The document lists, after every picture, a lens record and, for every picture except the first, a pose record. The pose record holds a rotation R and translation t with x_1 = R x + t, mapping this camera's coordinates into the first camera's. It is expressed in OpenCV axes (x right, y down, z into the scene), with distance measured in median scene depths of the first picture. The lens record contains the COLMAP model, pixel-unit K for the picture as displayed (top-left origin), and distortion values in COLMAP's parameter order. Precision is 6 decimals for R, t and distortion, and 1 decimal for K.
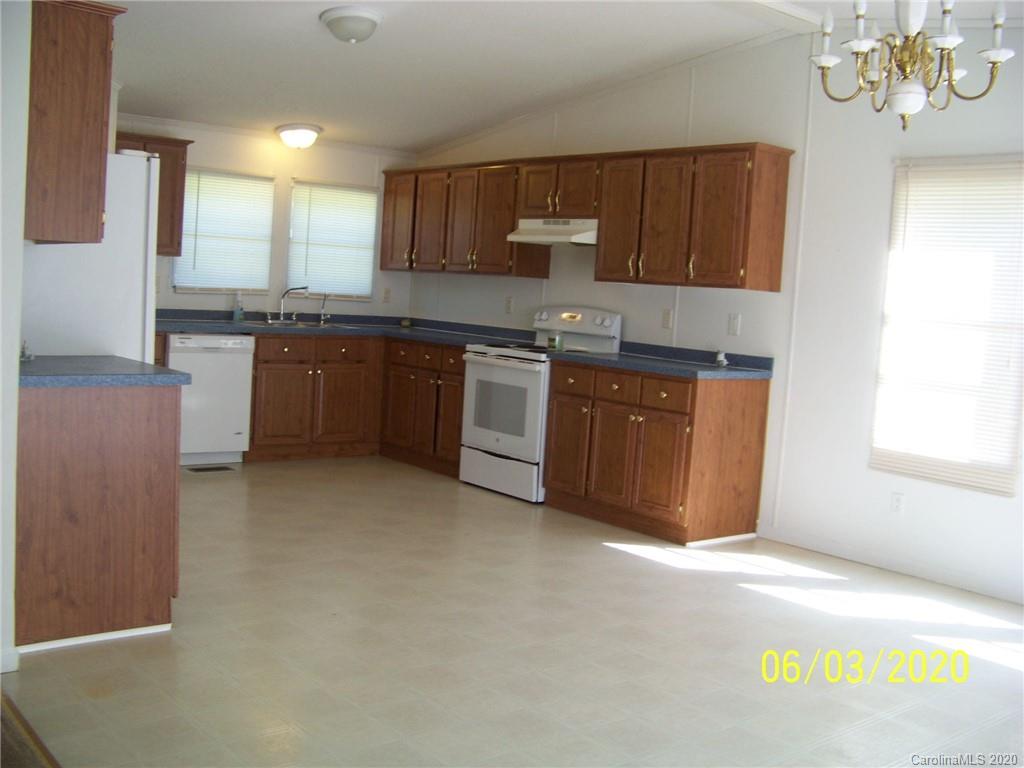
lens RADIAL K [[1071.7, 0, 512.0], [0, 1071.7, 384.0], [0, 0, 1]] dist [-0.262039, 0.323894]
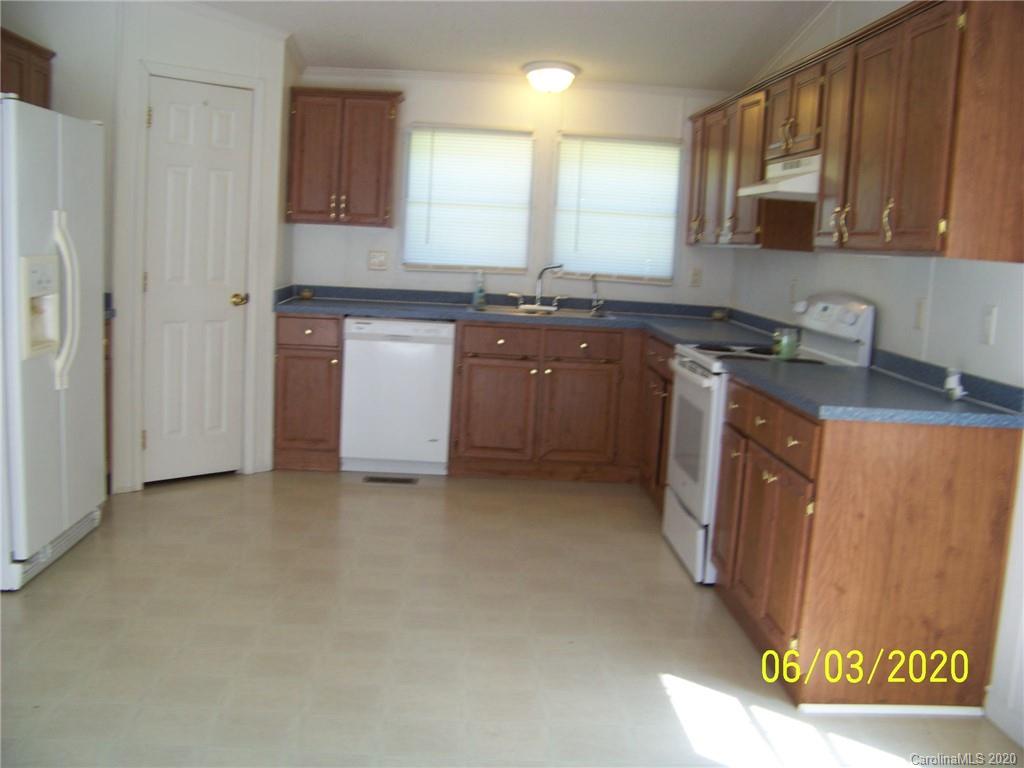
lens RADIAL K [[1071.7, 0, 512.0], [0, 1071.7, 384.0], [0, 0, 1]] dist [-0.262039, 0.323894]
pose [[0.801019, 0.058561, -0.595768, 0.279534], [-0.054602, 0.998202, 0.024705, -0.021002], [0.596144, 0.012741, 0.802776, 0.354166]]
